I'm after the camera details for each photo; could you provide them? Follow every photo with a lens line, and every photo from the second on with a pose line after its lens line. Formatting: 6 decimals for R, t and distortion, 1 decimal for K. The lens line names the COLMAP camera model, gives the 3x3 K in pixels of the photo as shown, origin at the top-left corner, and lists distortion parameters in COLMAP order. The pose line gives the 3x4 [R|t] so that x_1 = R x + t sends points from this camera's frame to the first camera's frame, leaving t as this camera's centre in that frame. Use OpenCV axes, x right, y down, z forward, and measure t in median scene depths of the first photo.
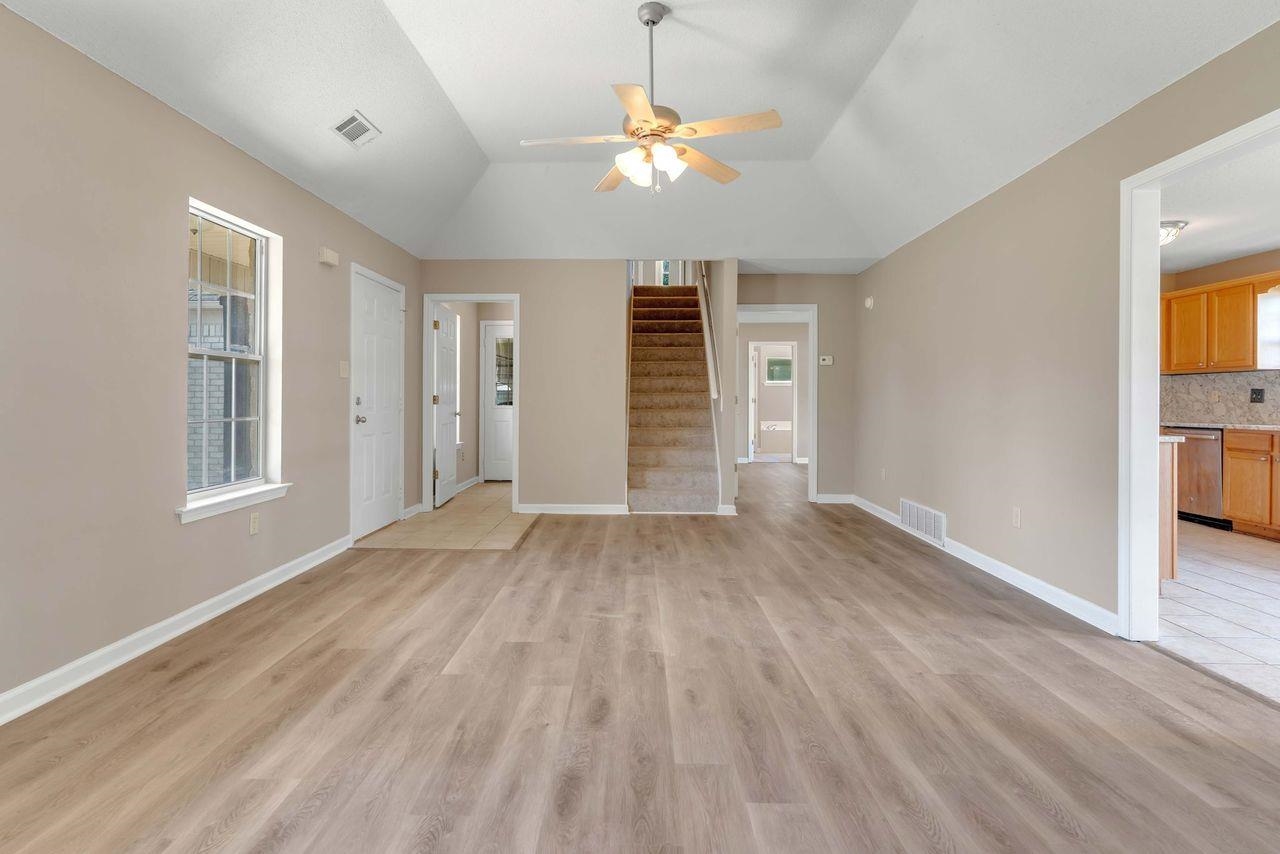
lens RADIAL K [[633.7, 0, 632.3], [0, 633.7, 395.3], [0, 0, 1]] dist [0.003859, -0.000145]
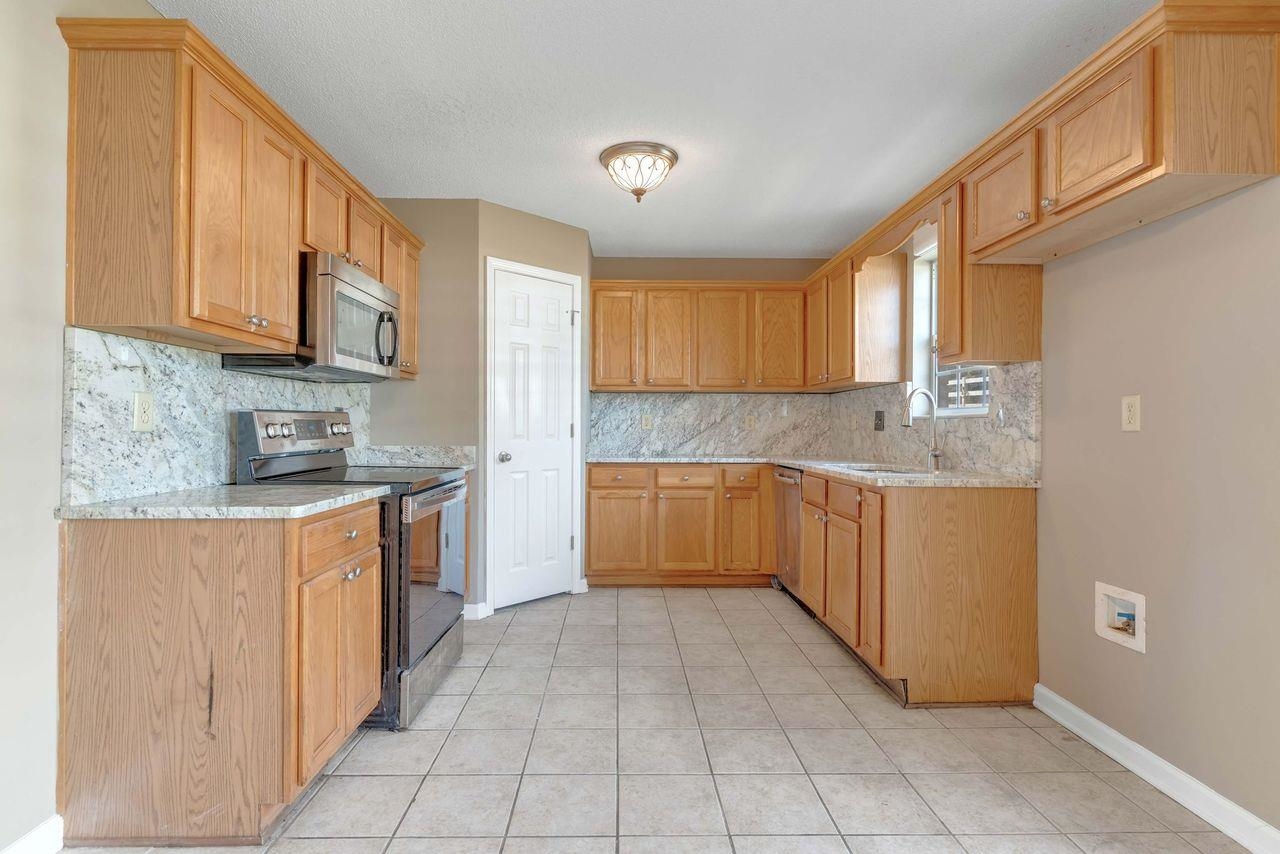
lens RADIAL K [[633.7, 0, 639.8], [0, 633.7, 423.1], [0, 0, 1]] dist [0.003859, -0.000145]
pose [[0.998703, -0.004656, 0.050700, 0.710648], [0.004590, 0.999988, 0.001419, 0.001254], [-0.050706, -0.001184, 0.998713, 0.324478]]
